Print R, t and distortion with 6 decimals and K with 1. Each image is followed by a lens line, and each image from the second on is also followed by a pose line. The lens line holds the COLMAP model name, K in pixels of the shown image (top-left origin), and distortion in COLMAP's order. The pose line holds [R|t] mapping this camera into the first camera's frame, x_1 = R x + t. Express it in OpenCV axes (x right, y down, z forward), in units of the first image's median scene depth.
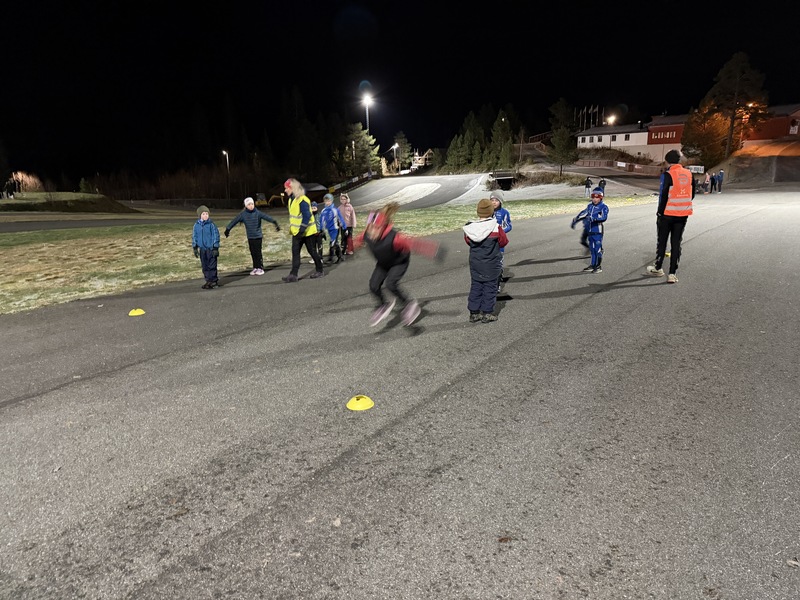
lens RADIAL K [[559.7, 0, 397.1], [0, 559.7, 308.2], [0, 0, 1]] dist [0.034576, -0.038694]
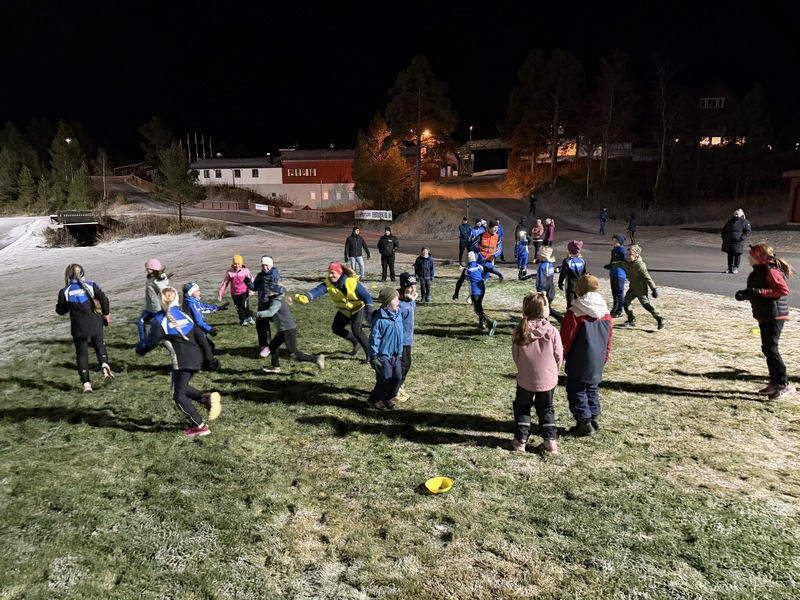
lens RADIAL K [[559.7, 0, 395.2], [0, 559.7, 314.7], [0, 0, 1]] dist [0.034576, -0.038694]
pose [[0.774877, -0.095556, 0.624848, 0.060454], [0.138058, 0.990227, -0.019775, -0.071881], [-0.616851, 0.101588, 0.780496, 0.307026]]
